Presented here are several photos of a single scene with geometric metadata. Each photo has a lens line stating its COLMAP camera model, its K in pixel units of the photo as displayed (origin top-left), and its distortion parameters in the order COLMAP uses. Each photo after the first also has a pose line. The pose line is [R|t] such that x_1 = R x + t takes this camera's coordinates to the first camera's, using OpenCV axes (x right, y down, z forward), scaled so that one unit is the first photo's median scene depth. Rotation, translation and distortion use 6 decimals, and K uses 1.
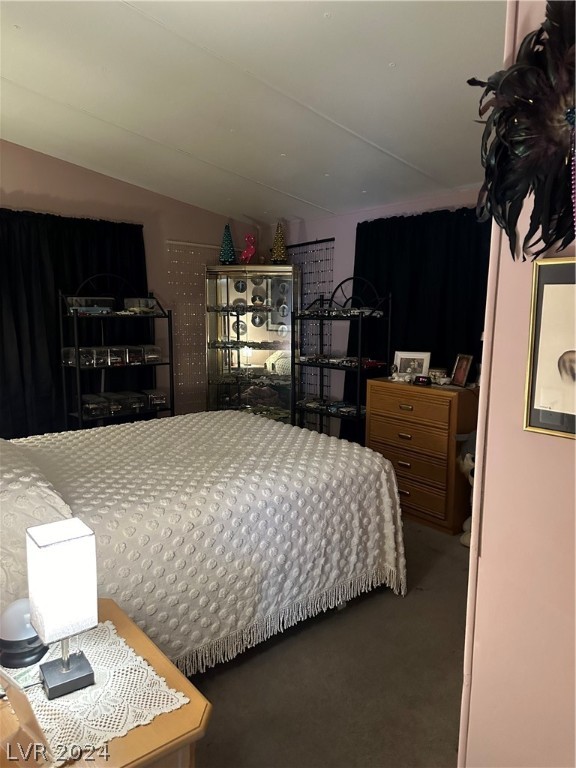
lens RADIAL K [[537.2, 0, 290.8], [0, 537.2, 389.6], [0, 0, 1]] dist [0.132761, -0.229155]
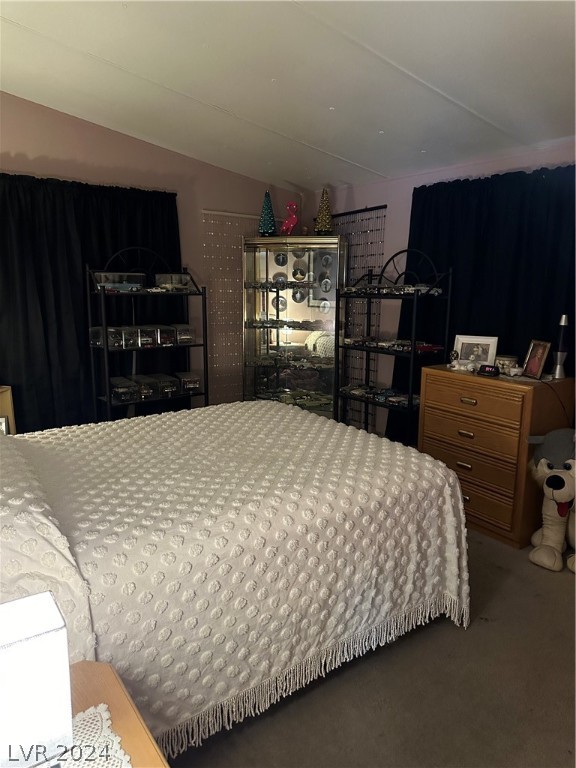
lens RADIAL K [[537.2, 0, 290.8], [0, 537.2, 389.6], [0, 0, 1]] dist [0.132761, -0.229155]
pose [[0.997212, 0.016537, -0.072771, -0.009517], [-0.012955, 0.998694, 0.049411, -0.030158], [0.073493, -0.048331, 0.996124, 0.131254]]
